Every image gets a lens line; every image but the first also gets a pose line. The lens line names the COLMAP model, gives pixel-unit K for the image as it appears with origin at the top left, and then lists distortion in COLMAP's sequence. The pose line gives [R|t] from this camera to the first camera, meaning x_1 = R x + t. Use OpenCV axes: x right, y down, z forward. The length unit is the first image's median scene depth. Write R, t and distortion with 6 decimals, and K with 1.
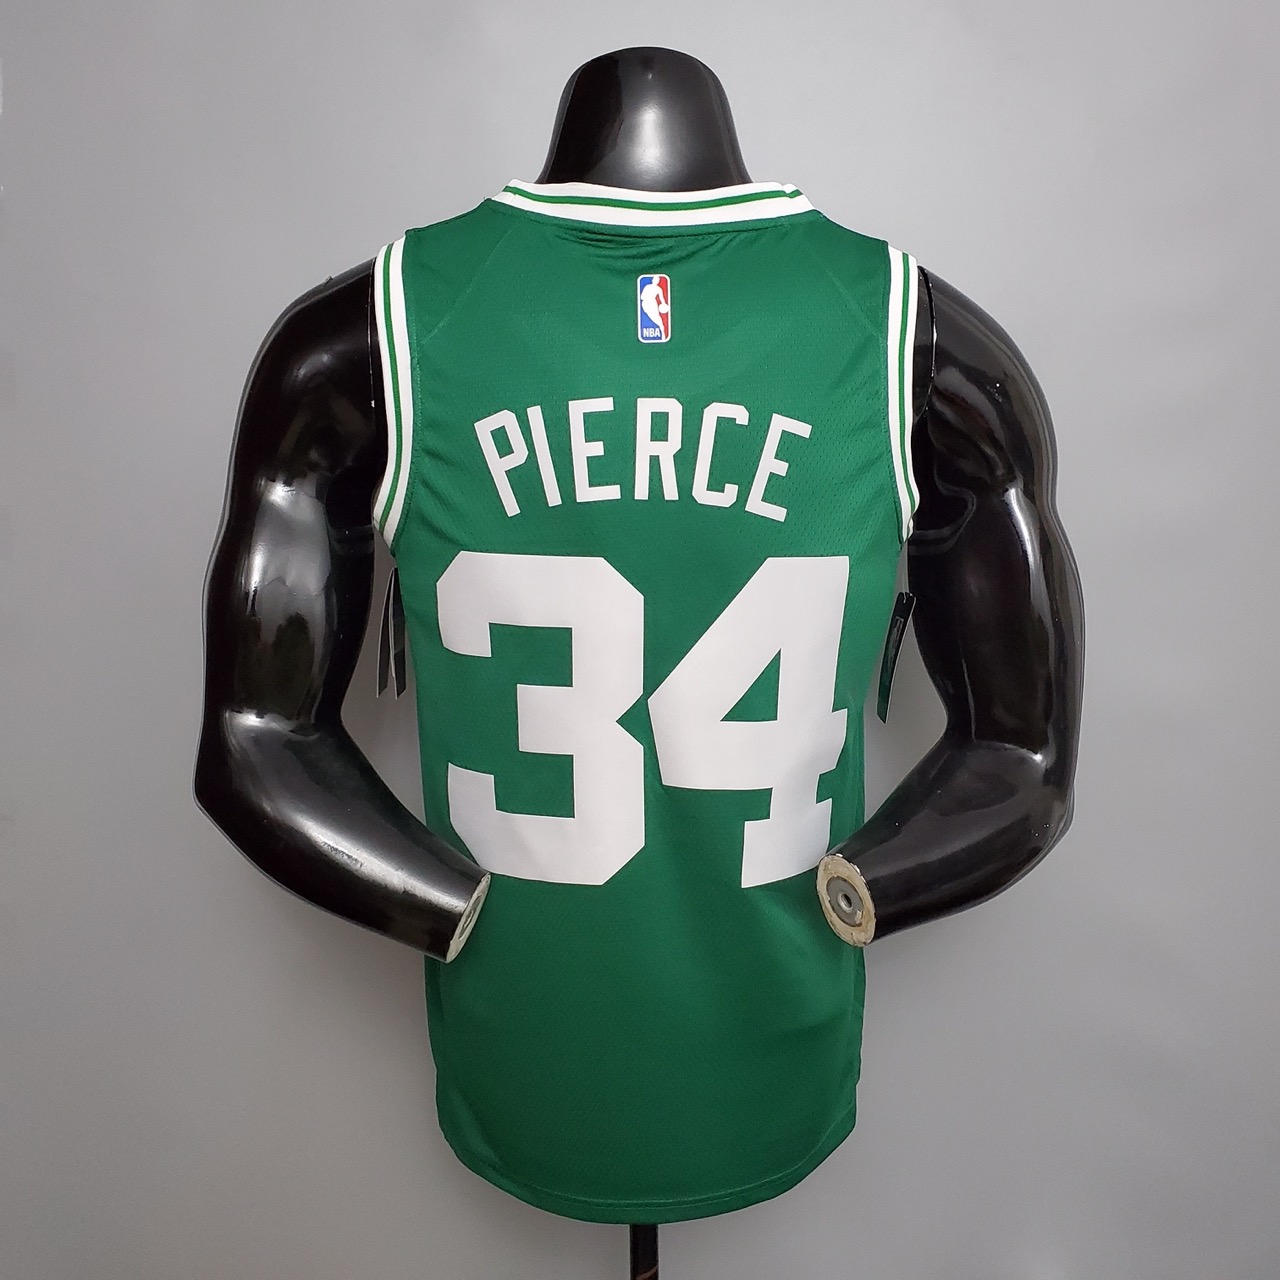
lens RADIAL K [[1339.0, 0, 638.5], [0, 1339.0, 621.9], [0, 0, 1]] dist [0.229591, -0.897405]
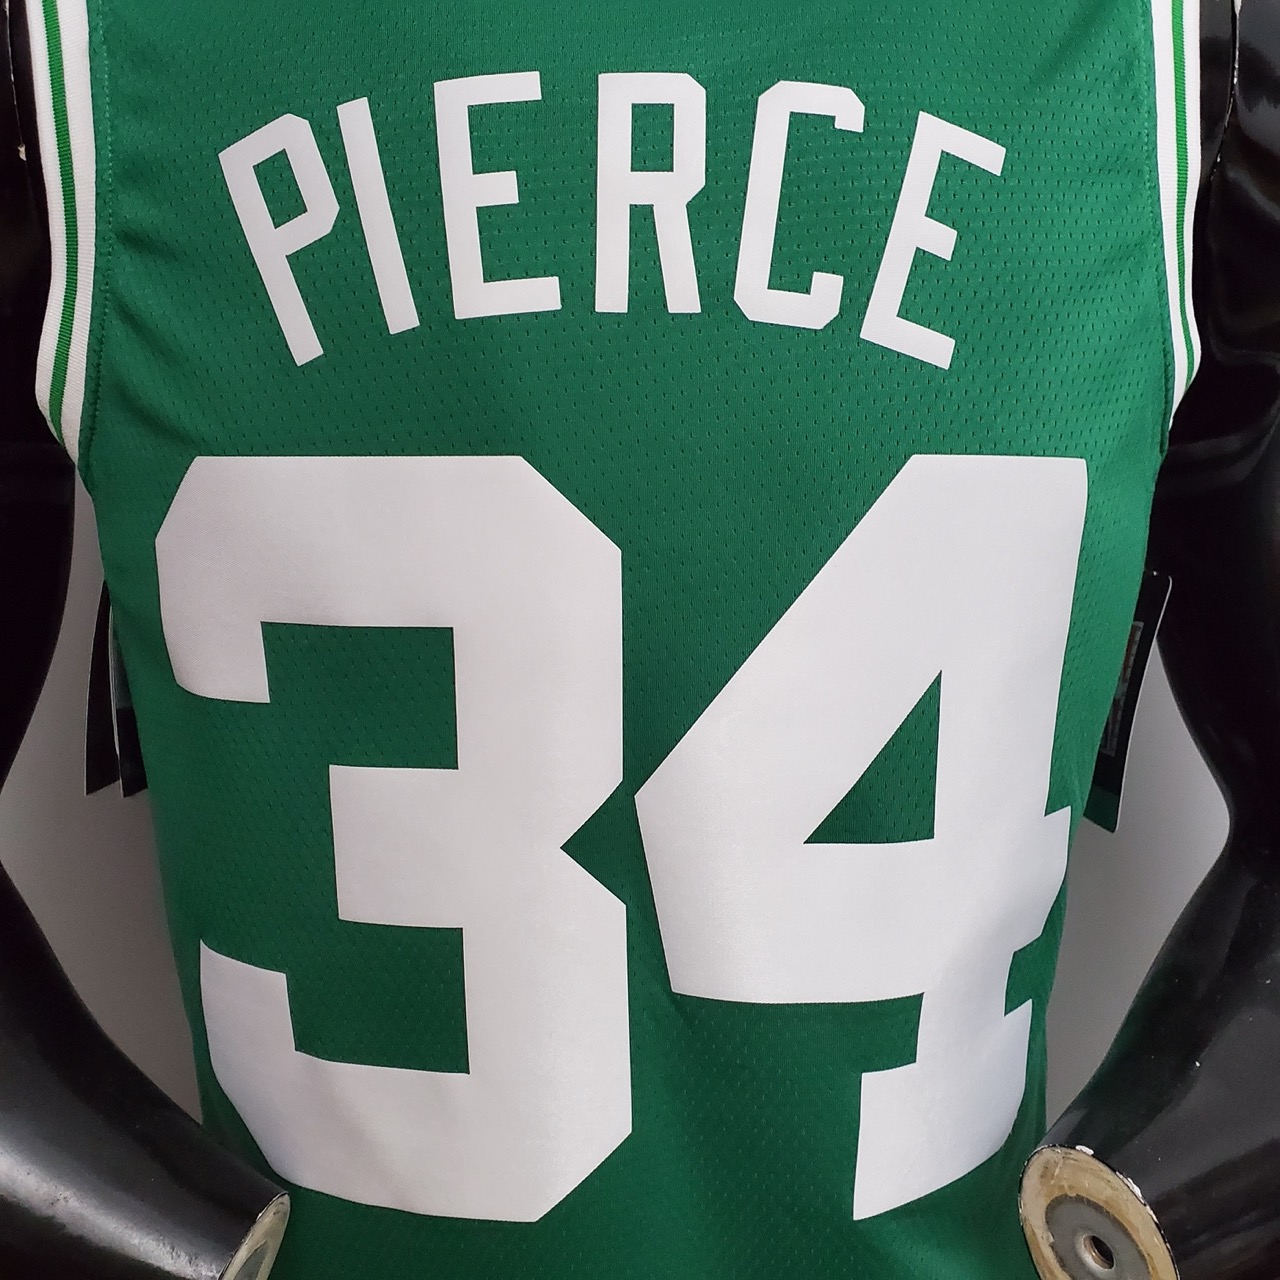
lens RADIAL K [[1286.0, 0, 608.6], [0, 1286.0, 638.9], [0, 0, 1]] dist [0.069338, -0.189742]
pose [[0.999854, -0.016075, -0.005802, 0.001852], [0.015710, 0.998170, -0.058401, 0.032440], [0.006730, 0.058302, 0.998276, 0.596253]]
